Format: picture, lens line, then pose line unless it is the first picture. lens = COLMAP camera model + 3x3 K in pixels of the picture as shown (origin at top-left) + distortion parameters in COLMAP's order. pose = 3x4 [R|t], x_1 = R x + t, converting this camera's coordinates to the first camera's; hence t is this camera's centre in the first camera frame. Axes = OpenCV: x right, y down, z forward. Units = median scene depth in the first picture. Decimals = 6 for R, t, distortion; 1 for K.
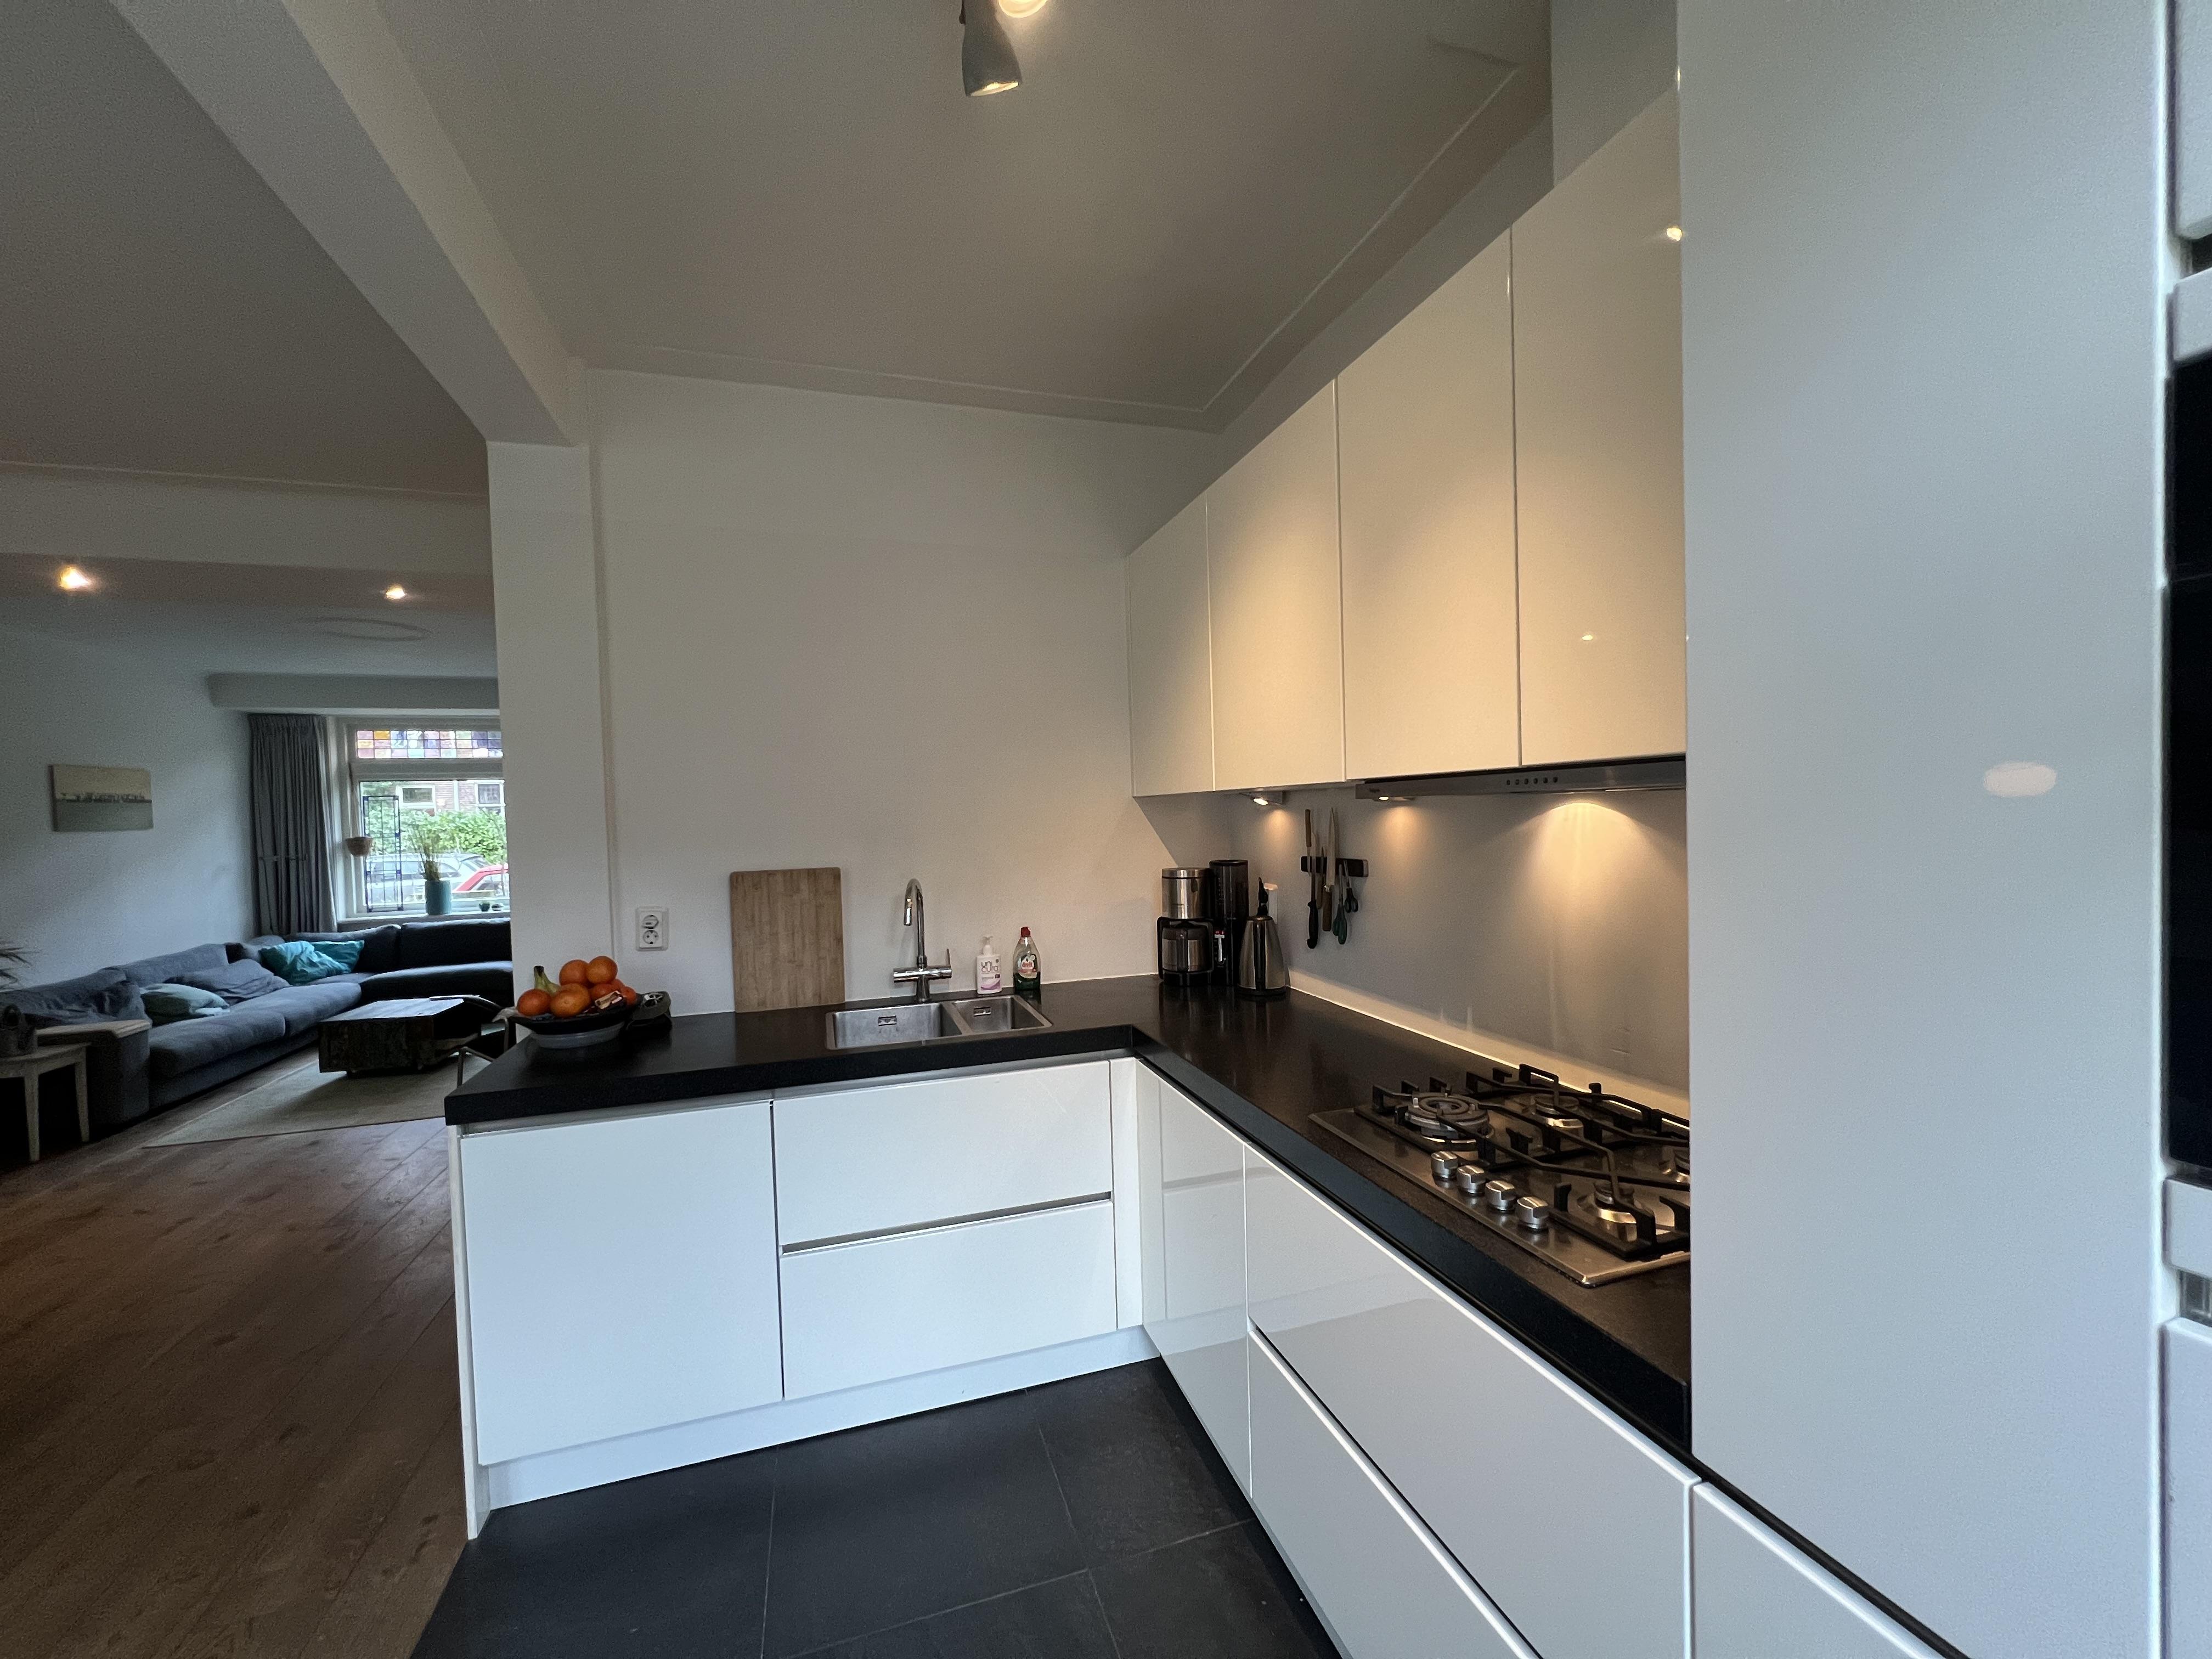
lens RADIAL K [[881.1, 0, 1108.6], [0, 881.1, 841.6], [0, 0, 1]] dist [-0.000641, -0.000026]
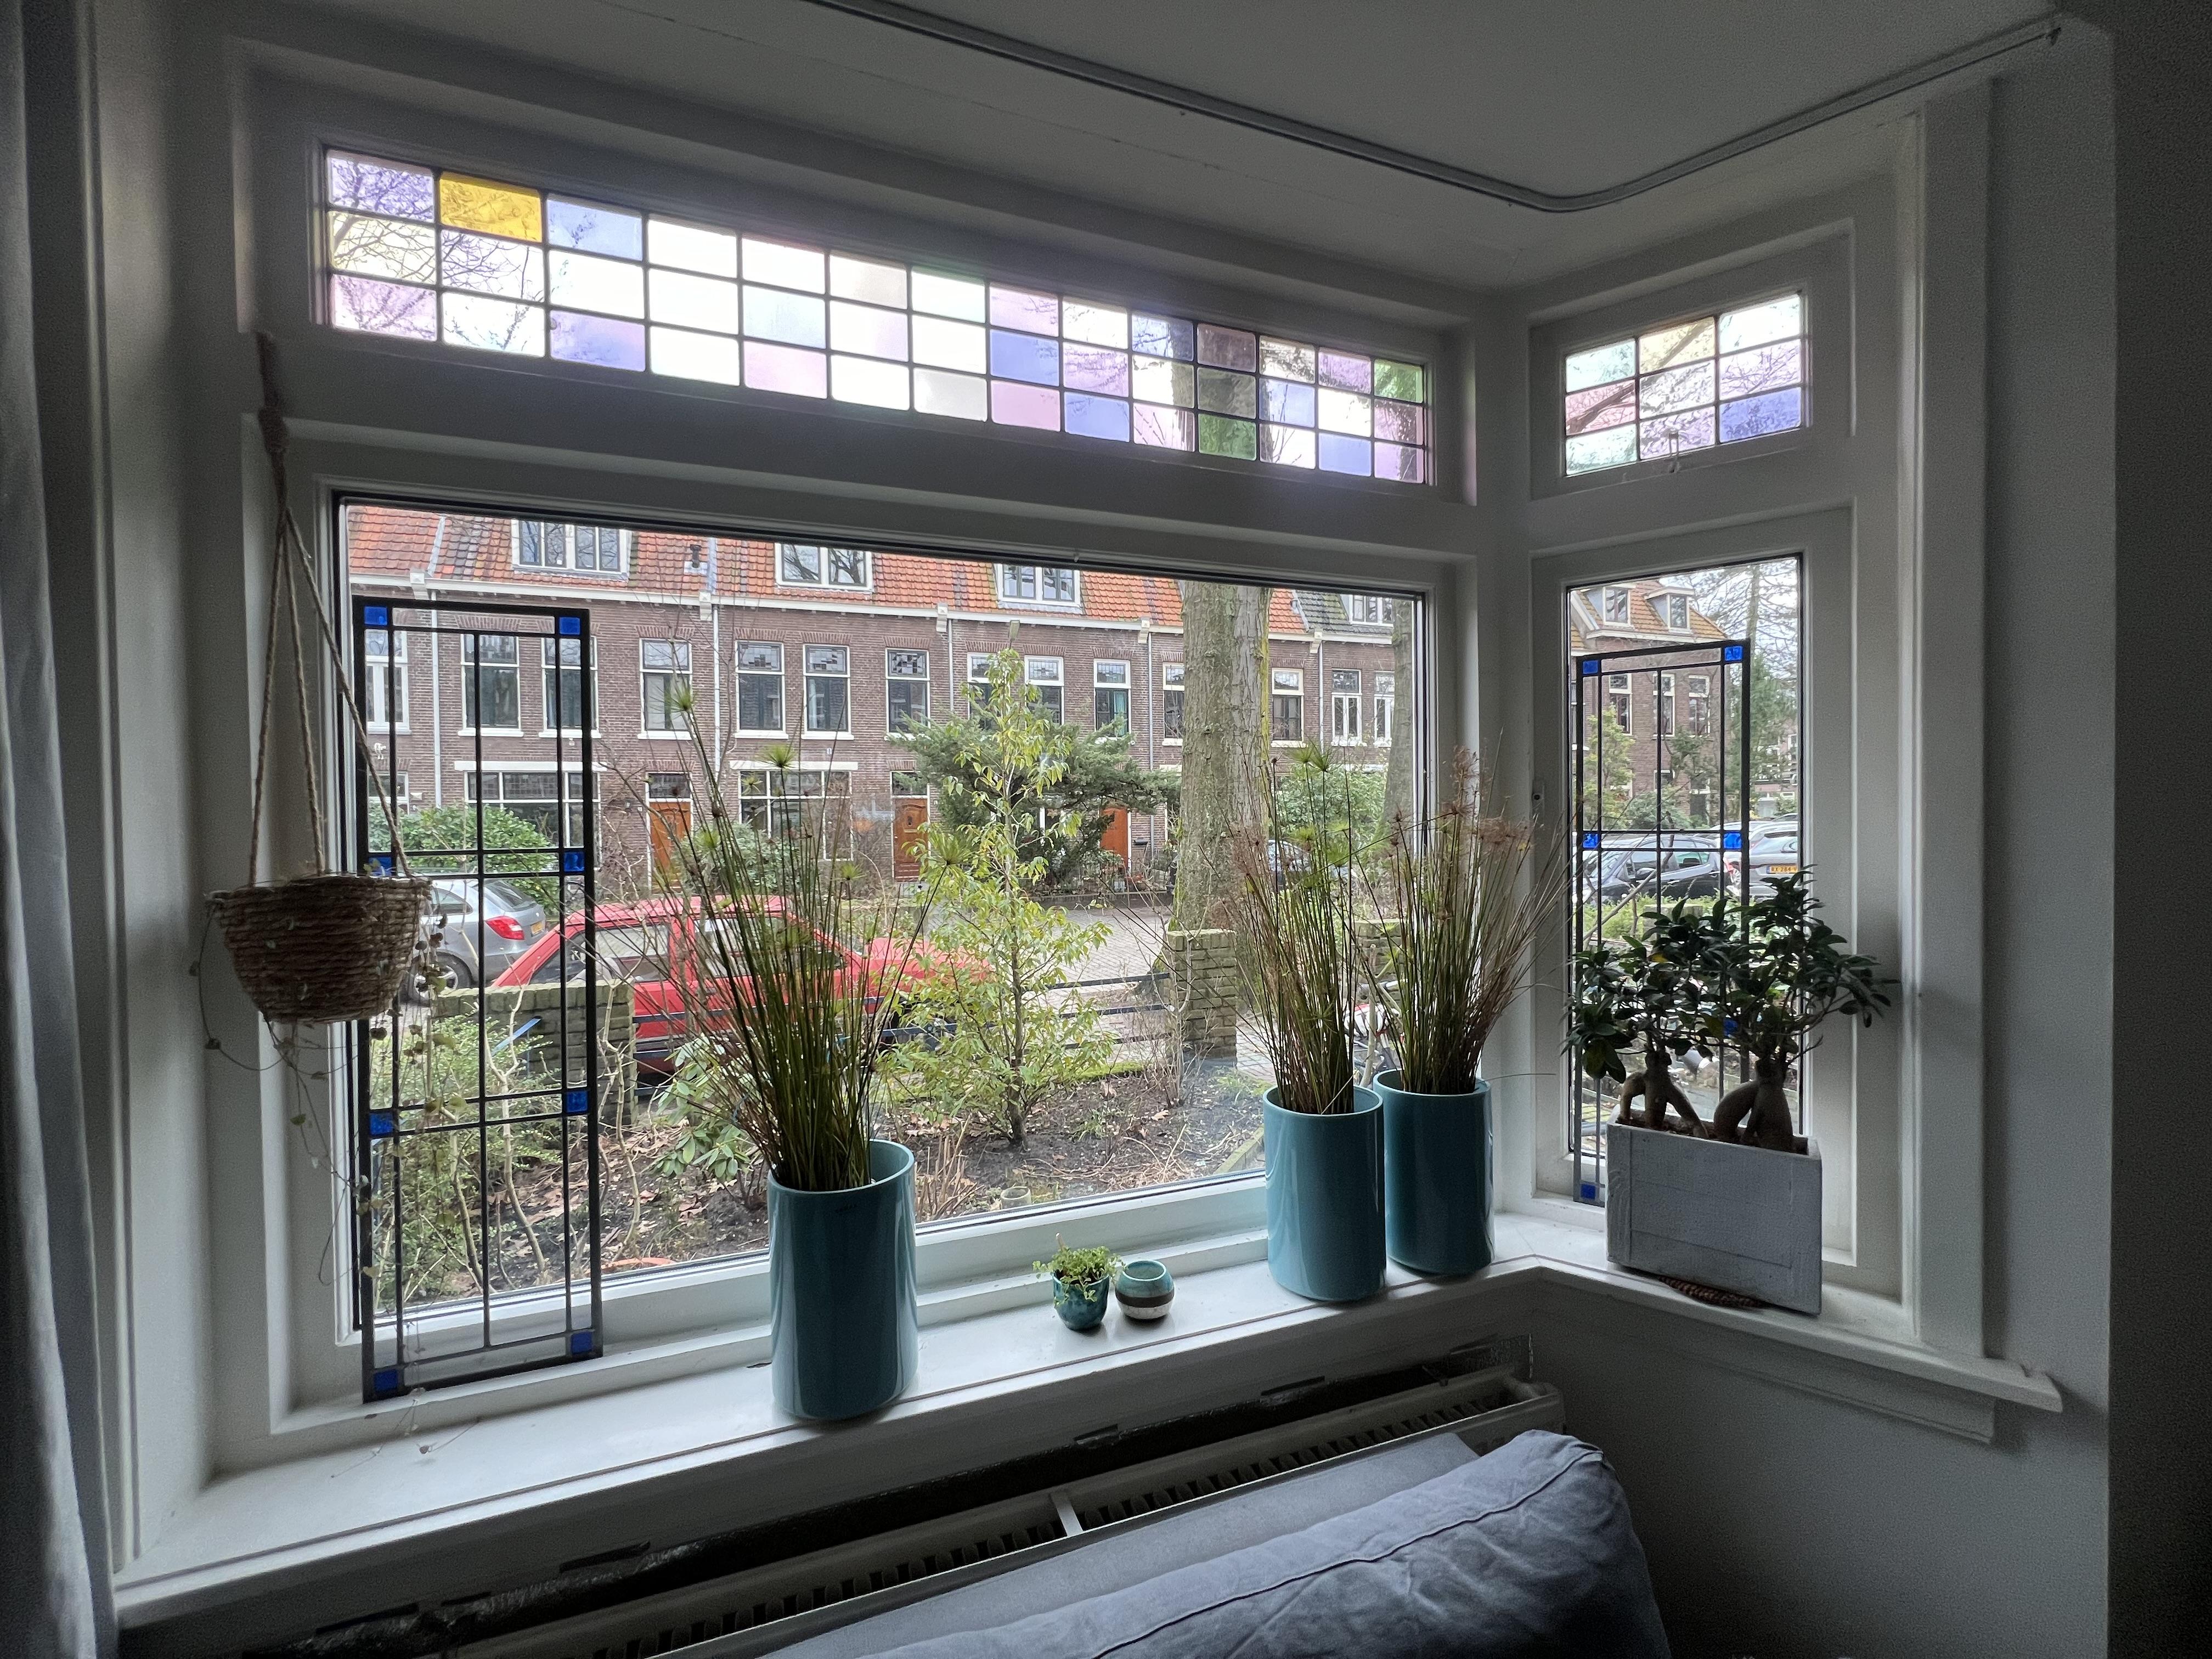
lens RADIAL K [[881.1, 0, 1092.7], [0, 881.1, 837.0], [0, 0, 1]] dist [-0.000641, -0.000026]
pose [[0.999562, 0.012708, 0.026738, -1.609759], [-0.012150, 0.999707, -0.020946, -0.022087], [-0.026996, 0.020611, 0.999423, 1.882008]]
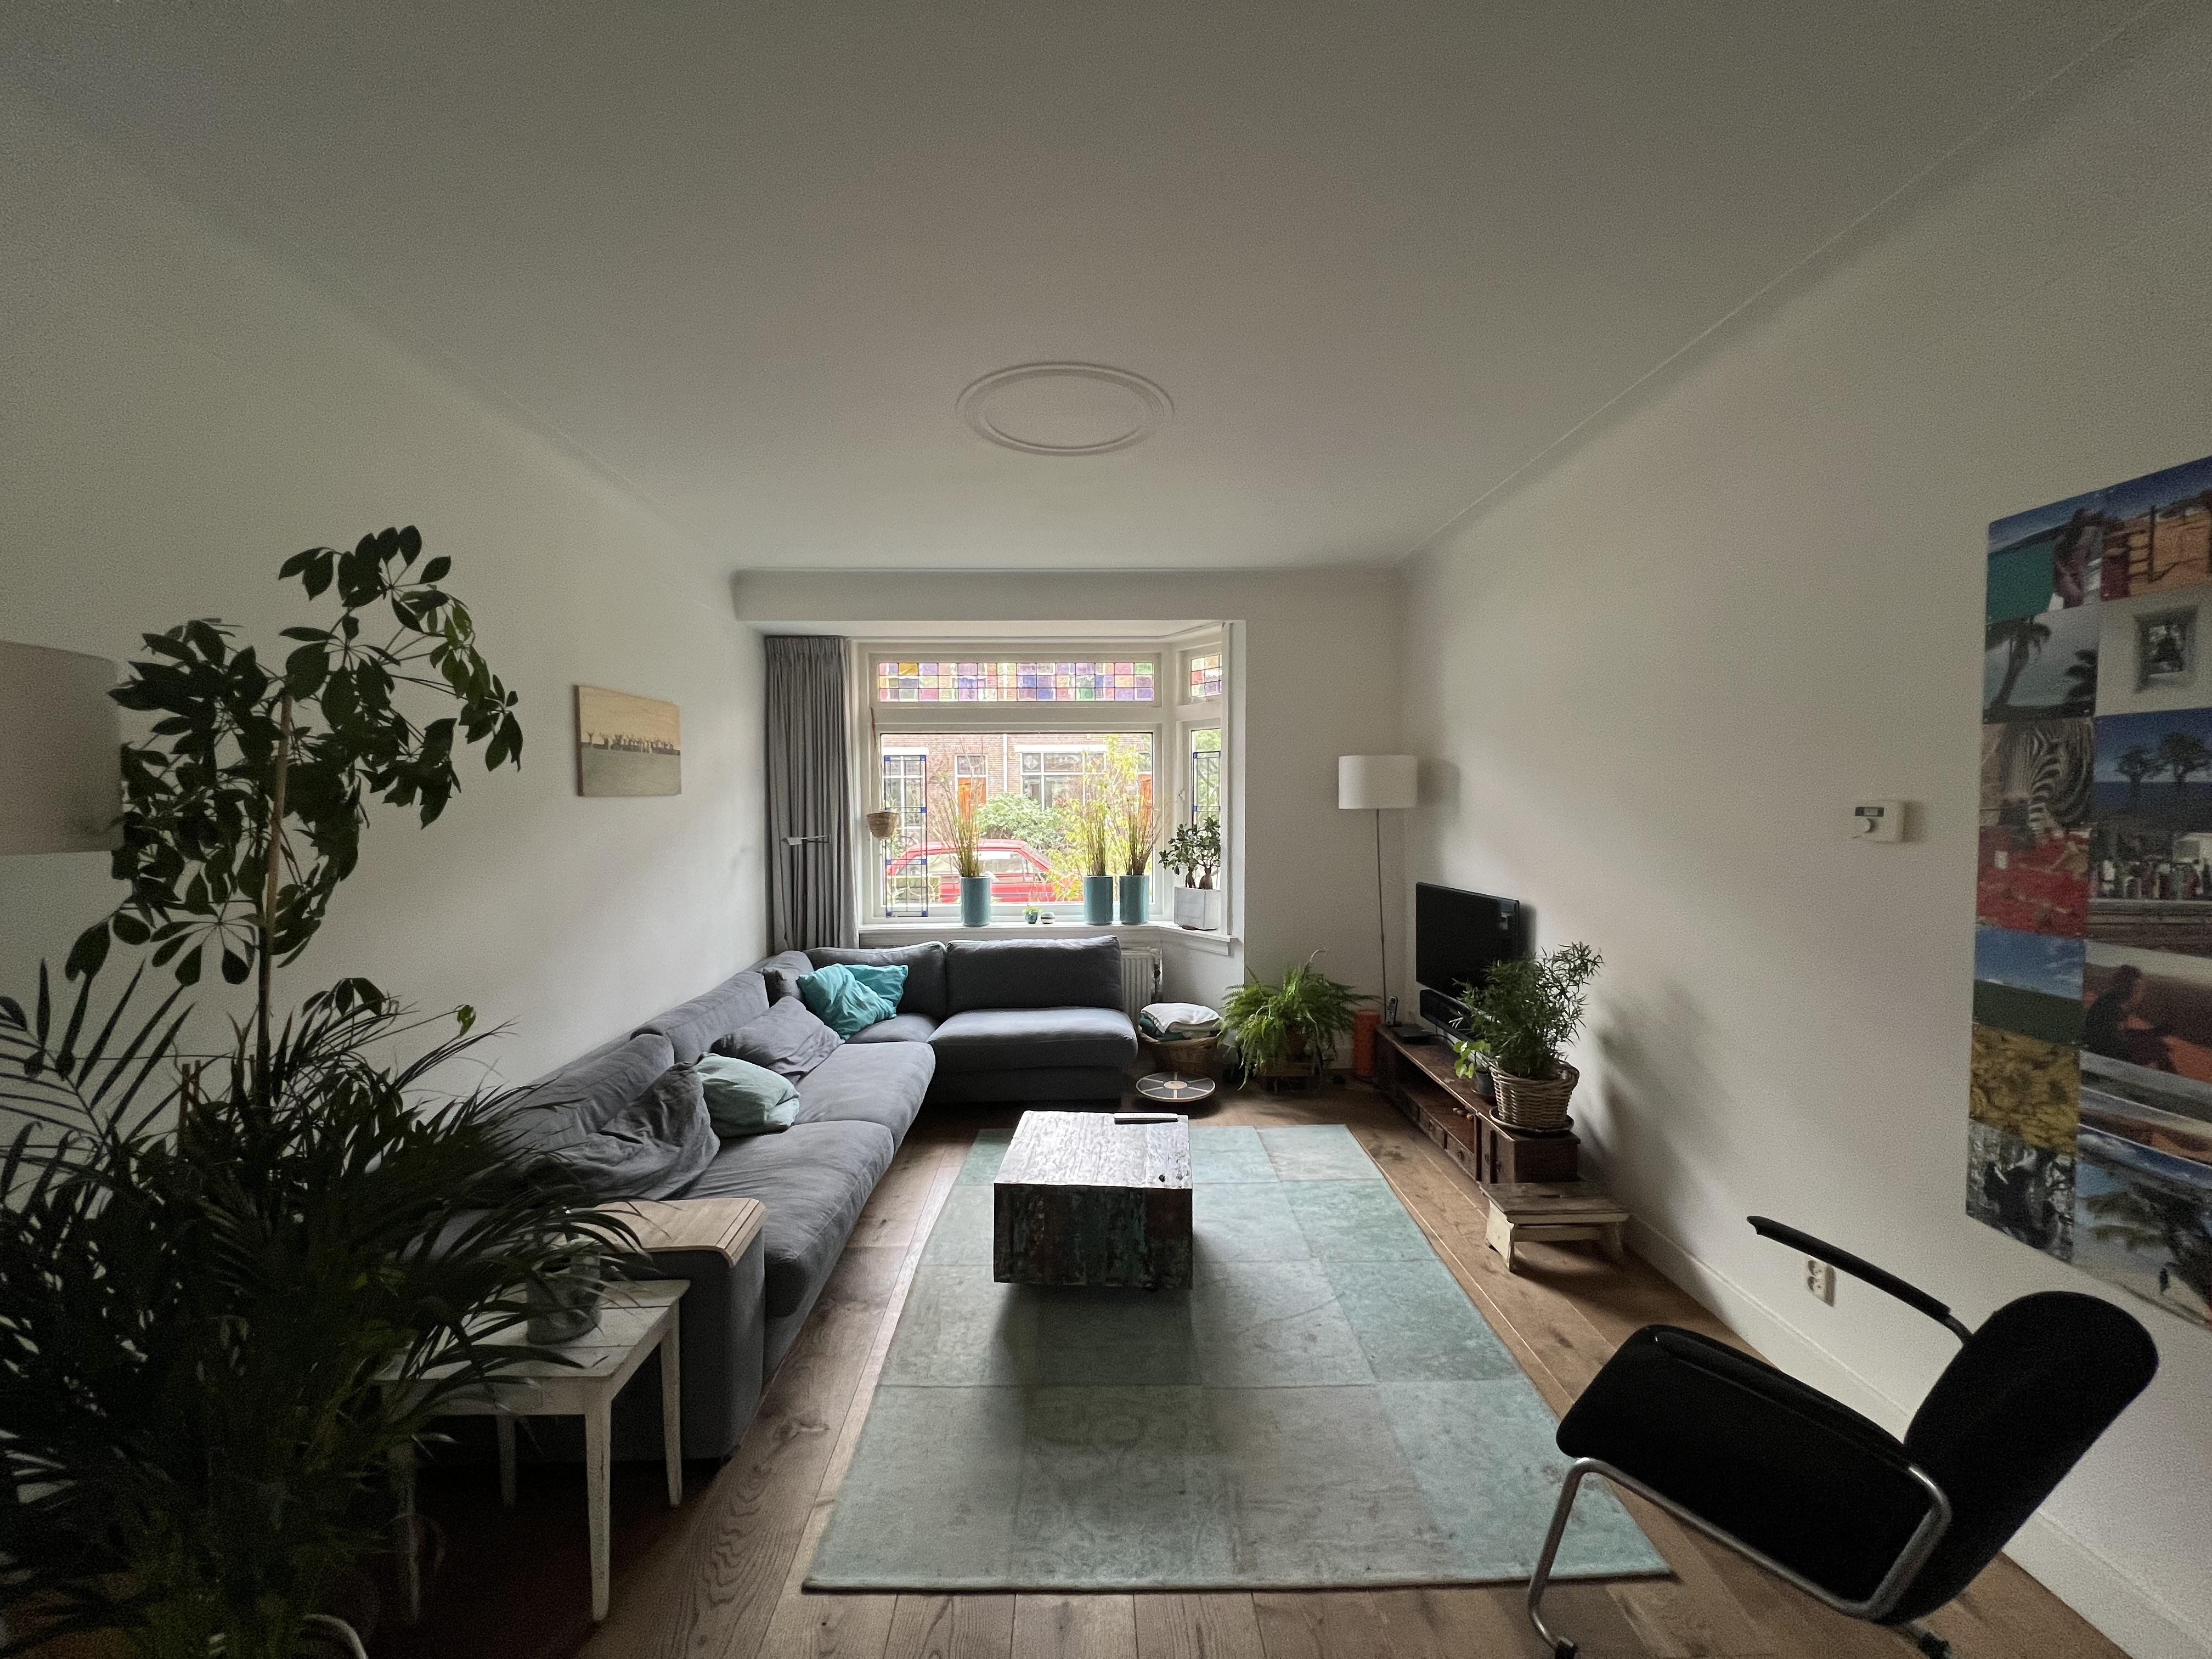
lens RADIAL K [[881.1, 0, 1107.7], [0, 881.1, 838.8], [0, 0, 1]] dist [-0.000641, -0.000026]
pose [[0.962150, 0.033321, -0.270476, -1.054110], [-0.028566, 0.999361, 0.021501, -0.008767], [0.271019, -0.012961, 0.962487, 0.796686]]
